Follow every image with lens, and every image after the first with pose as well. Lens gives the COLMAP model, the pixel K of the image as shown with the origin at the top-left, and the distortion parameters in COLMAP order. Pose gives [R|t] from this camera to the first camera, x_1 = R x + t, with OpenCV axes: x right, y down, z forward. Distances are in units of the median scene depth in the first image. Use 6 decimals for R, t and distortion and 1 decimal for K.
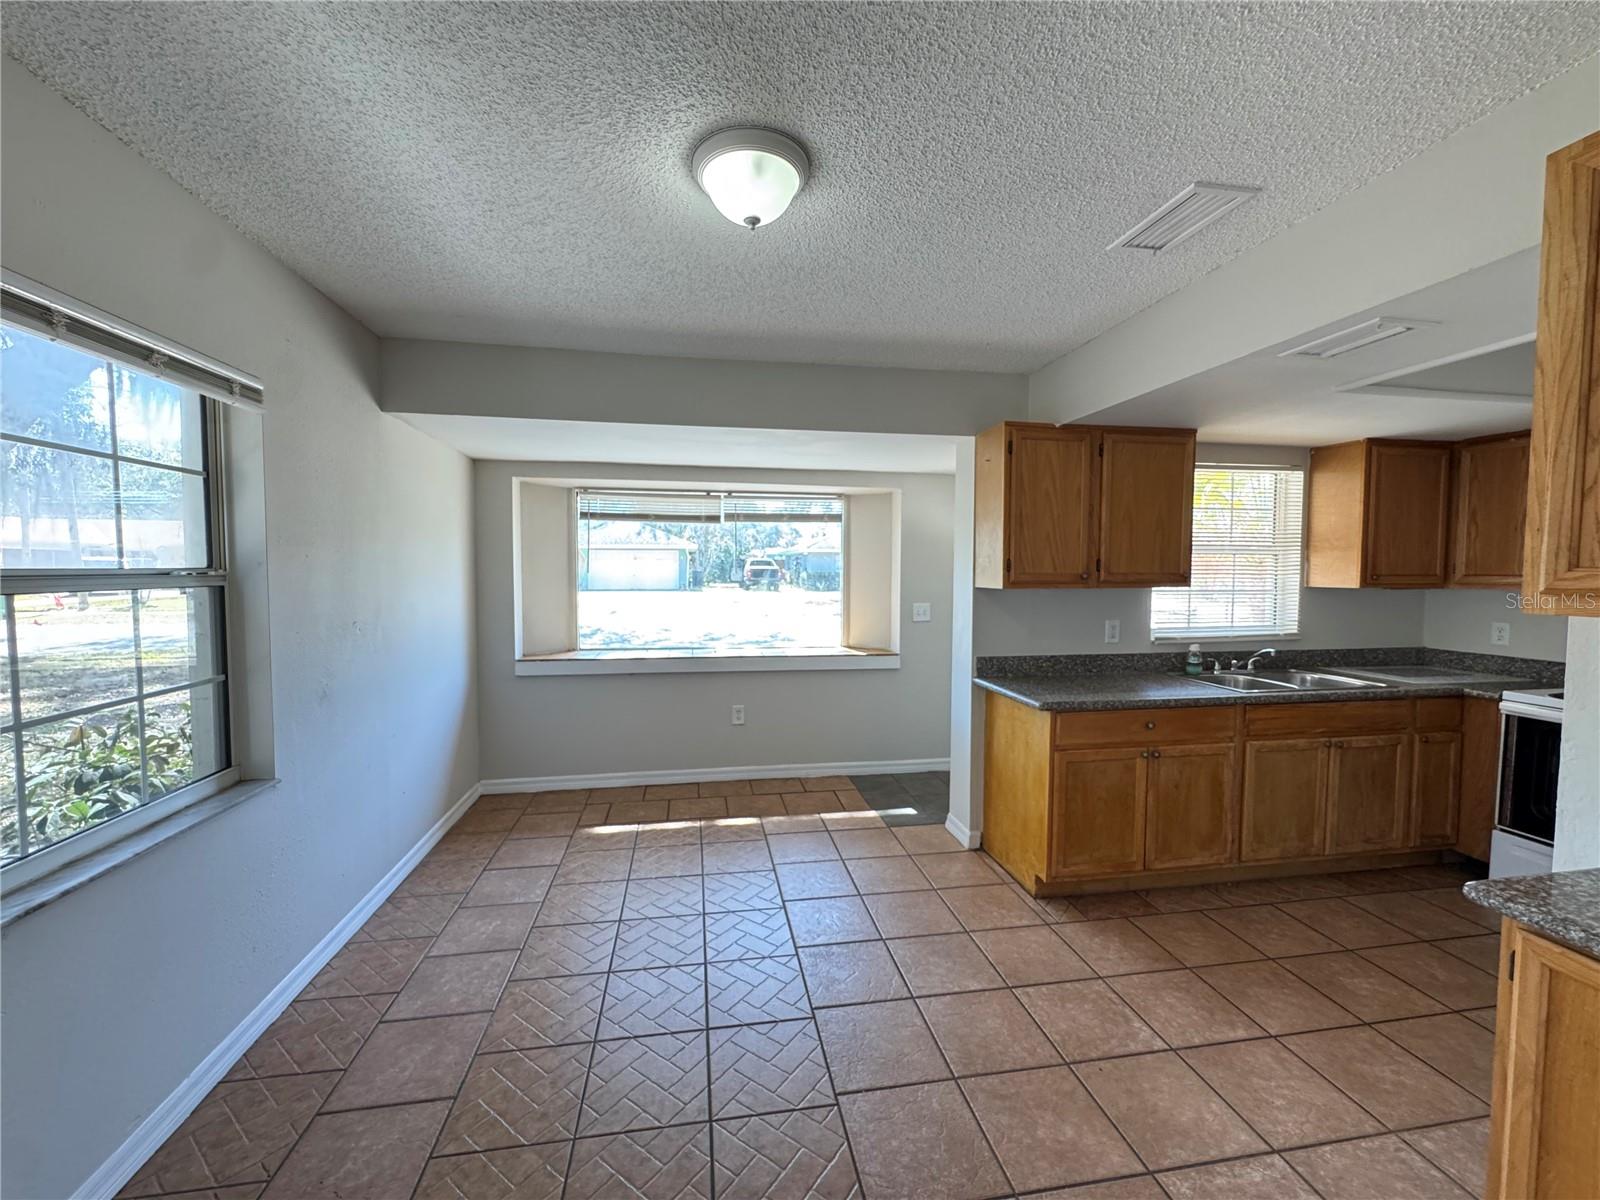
lens RADIAL K [[643.9, 0, 800.0], [0, 643.9, 600.0], [0, 0, 1]] dist [-0.003818, -0.000434]
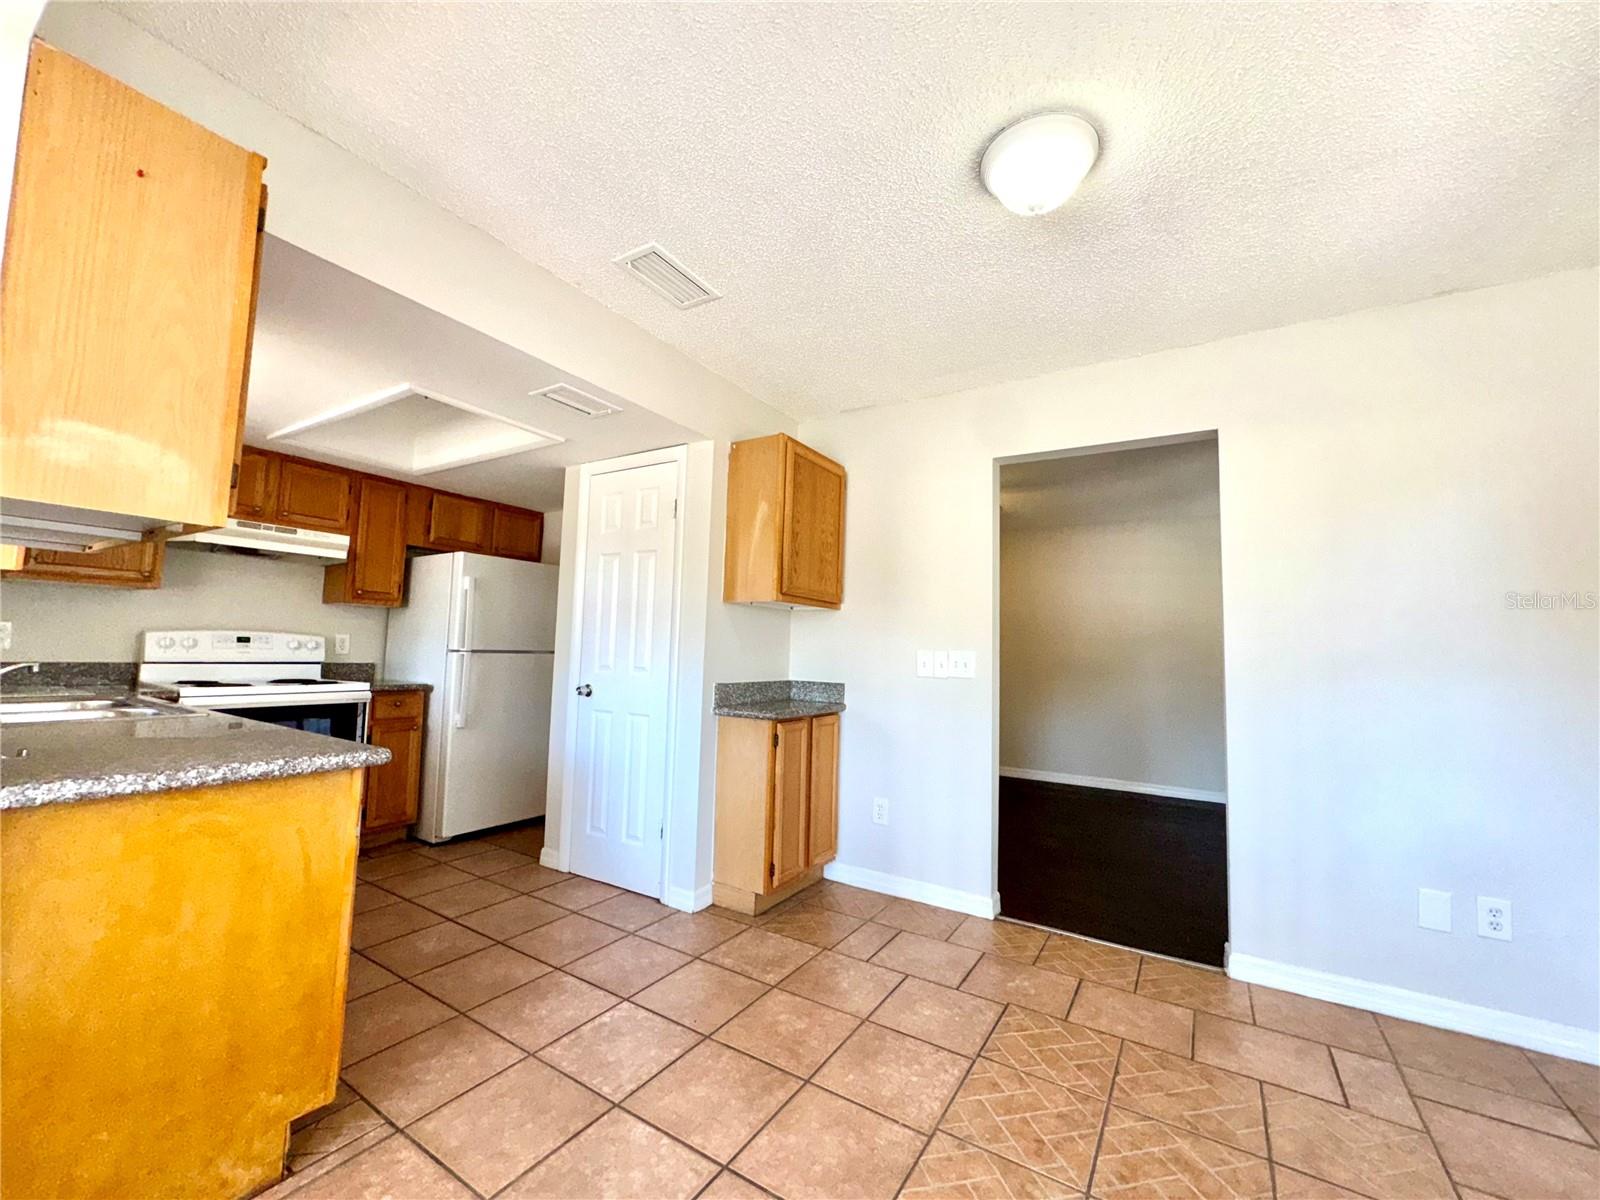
lens RADIAL K [[643.9, 0, 800.0], [0, 643.9, 600.0], [0, 0, 1]] dist [-0.003818, -0.000434]
pose [[-0.743497, 0.023696, 0.668320, -0.353954], [-0.001503, 0.999310, -0.037103, 0.063661], [-0.668738, -0.028590, -0.742948, 1.534191]]
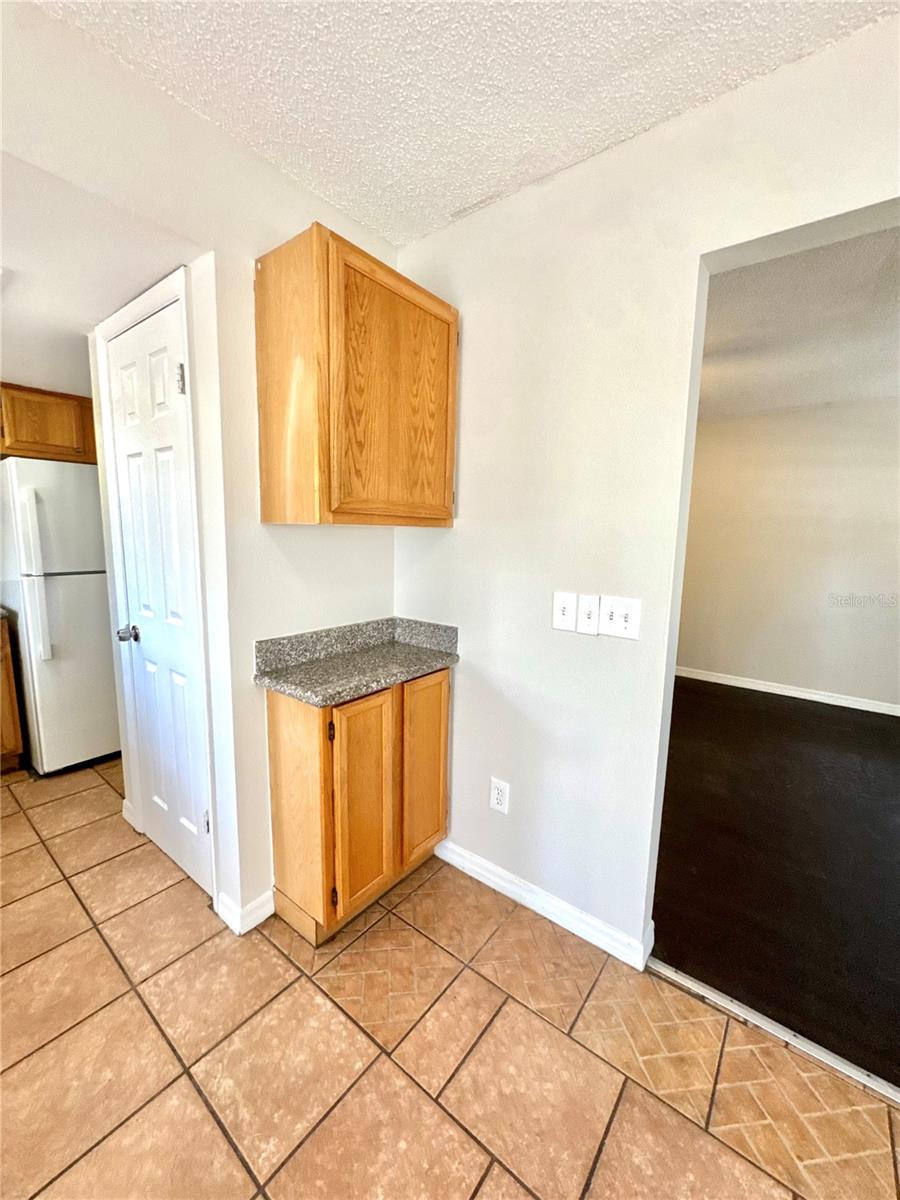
lens RADIAL K [[482.9, 0, 450.0], [0, 482.9, 600.0], [0, 0, 1]] dist [-0.003818, -0.000434]
pose [[-0.668417, -0.127047, 0.732856, 0.003683], [0.010868, 0.983530, 0.180416, -0.000790], [-0.743707, 0.128558, -0.656028, 0.846881]]
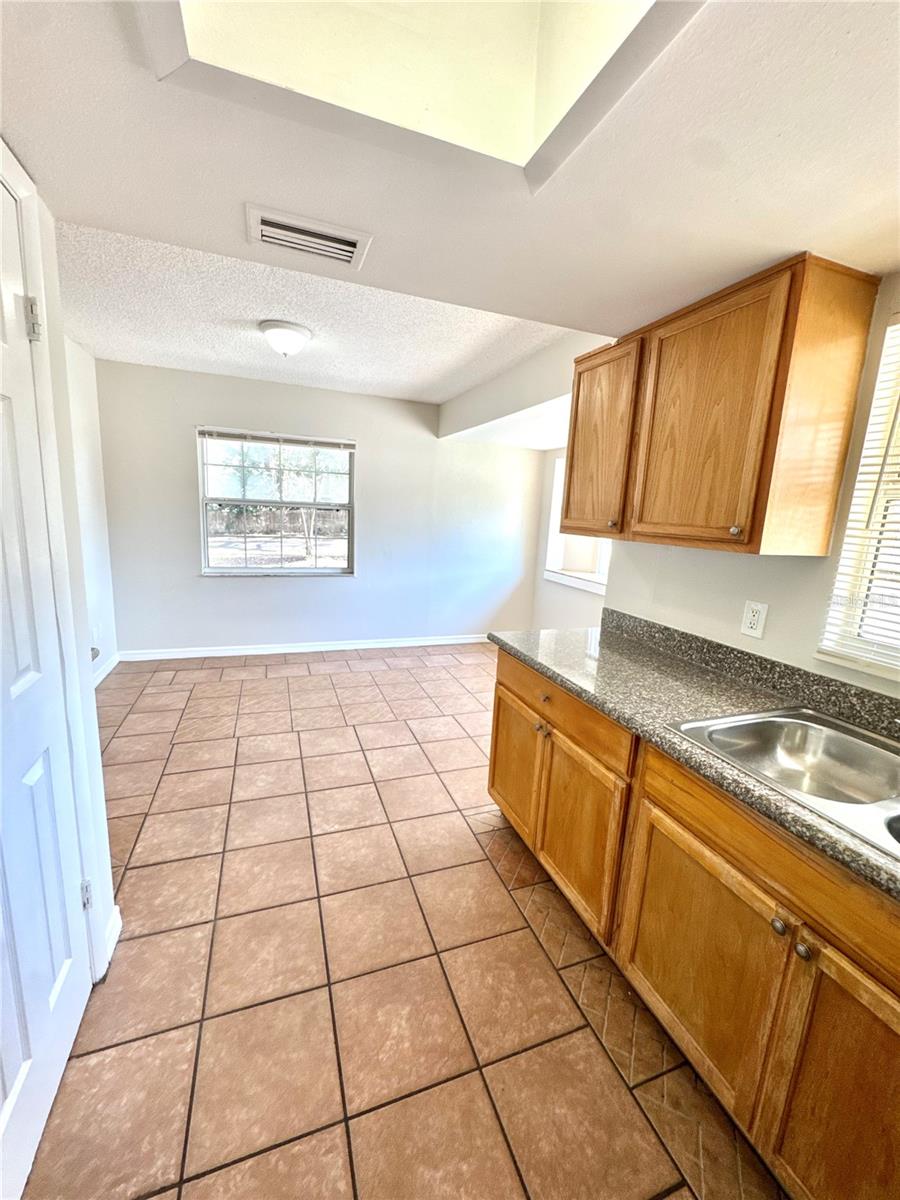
lens RADIAL K [[482.9, 0, 450.0], [0, 482.9, 600.0], [0, 0, 1]] dist [-0.003818, -0.000434]
pose [[0.185706, 0.185980, -0.964844, 1.501192], [-0.099902, 0.980410, 0.169752, -0.038012], [0.977514, 0.064866, 0.200648, 0.992370]]
